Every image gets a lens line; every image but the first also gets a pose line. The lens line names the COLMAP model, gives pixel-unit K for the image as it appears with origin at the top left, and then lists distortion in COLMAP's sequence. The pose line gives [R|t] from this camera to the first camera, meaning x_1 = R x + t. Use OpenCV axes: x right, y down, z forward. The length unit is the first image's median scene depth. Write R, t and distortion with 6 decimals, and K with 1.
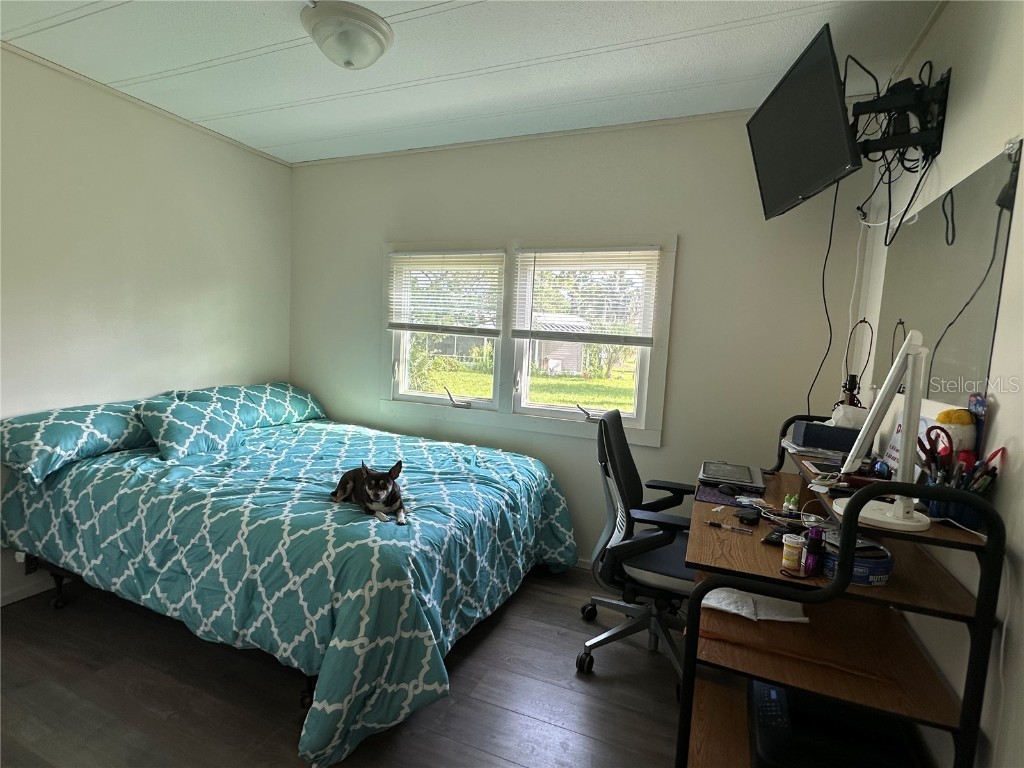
lens RADIAL K [[504.1, 0, 512.2], [0, 504.1, 386.3], [0, 0, 1]] dist [0.000760, -0.000027]
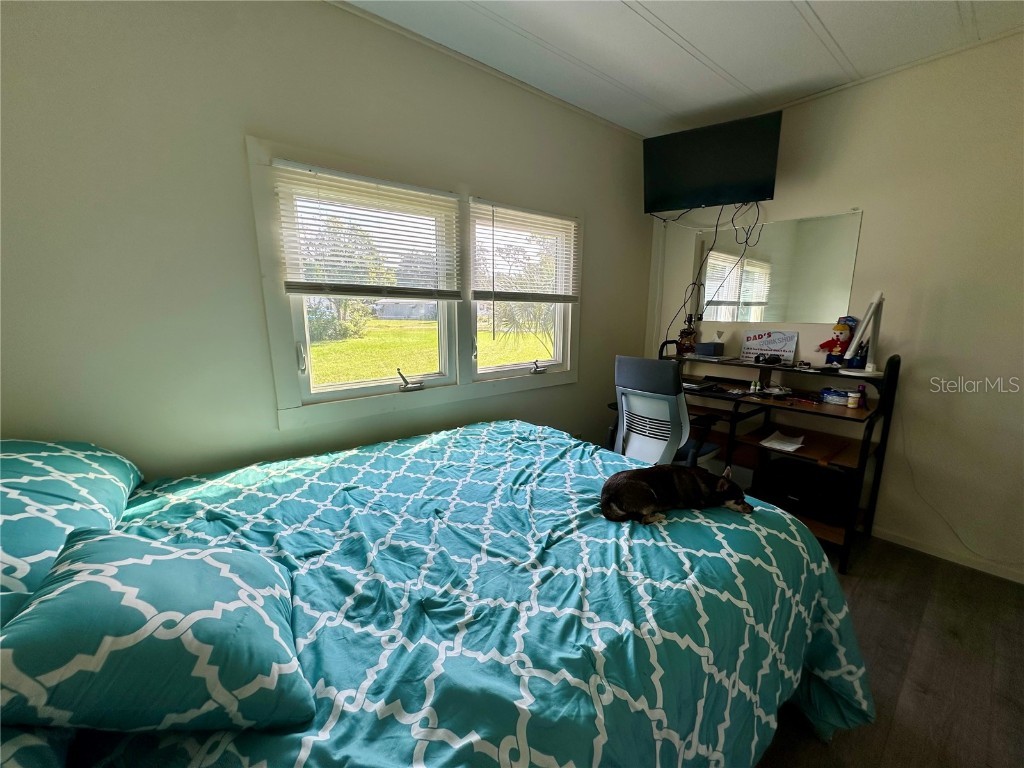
lens RADIAL K [[410.5, 0, 512.2], [0, 410.5, 381.2], [0, 0, 1]] dist [-0.002493, 0.001292]
pose [[0.465038, -0.207827, 0.860551, -0.625966], [0.103598, 0.978151, 0.180245, -0.078370], [-0.879208, 0.005330, 0.476408, 0.586804]]
